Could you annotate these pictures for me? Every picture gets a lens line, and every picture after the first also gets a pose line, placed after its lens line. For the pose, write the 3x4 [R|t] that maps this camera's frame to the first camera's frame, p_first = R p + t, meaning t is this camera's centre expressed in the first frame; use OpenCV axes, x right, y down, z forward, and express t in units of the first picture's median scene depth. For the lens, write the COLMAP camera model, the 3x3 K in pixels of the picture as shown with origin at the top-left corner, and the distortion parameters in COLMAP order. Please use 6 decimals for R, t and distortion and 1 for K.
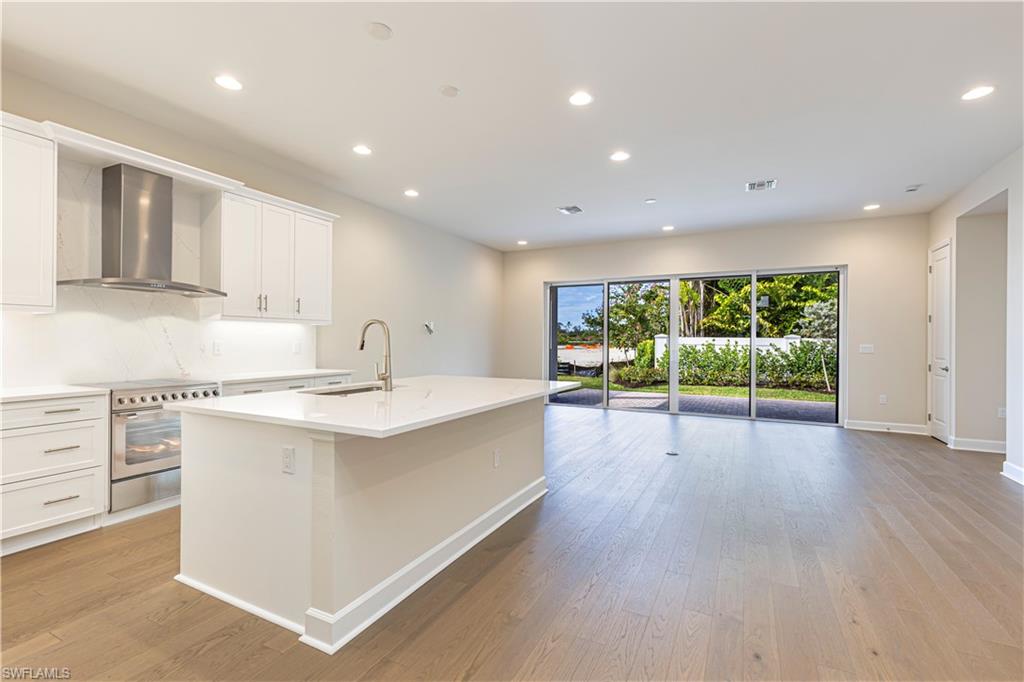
lens RADIAL K [[460.7, 0, 512.4], [0, 460.7, 341.7], [0, 0, 1]] dist [0.009397, -0.000841]
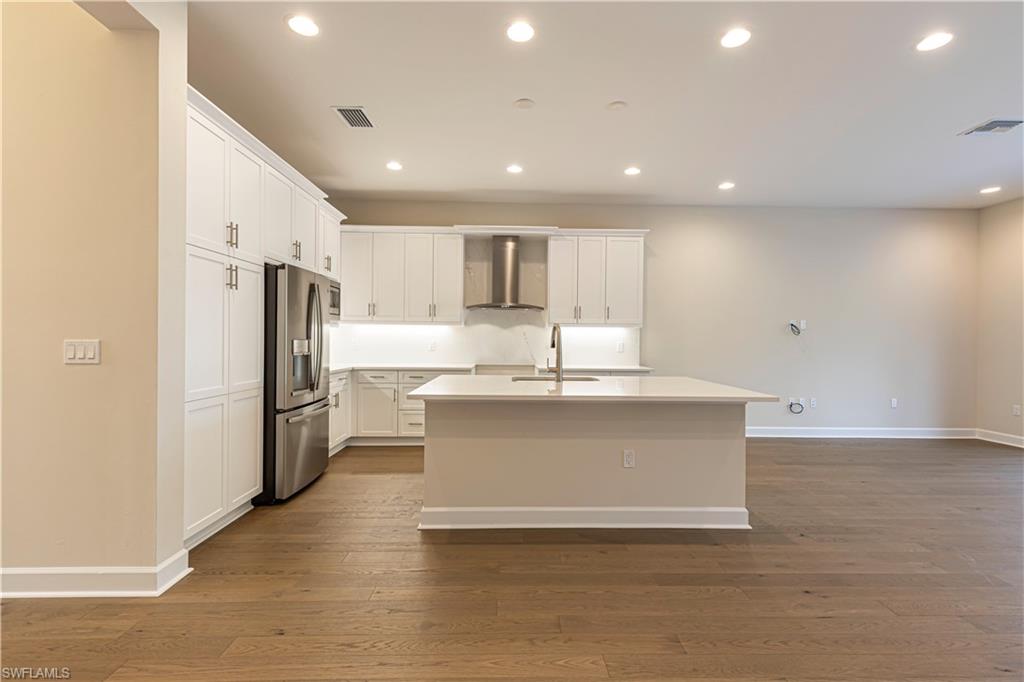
lens RADIAL K [[460.7, 0, 518.9], [0, 460.7, 341.1], [0, 0, 1]] dist [0.009397, -0.000841]
pose [[0.467822, 0.002343, -0.883820, 0.601356], [-0.007907, 0.999968, -0.001534, 0.001061], [0.883787, 0.007706, 0.467826, 0.263817]]
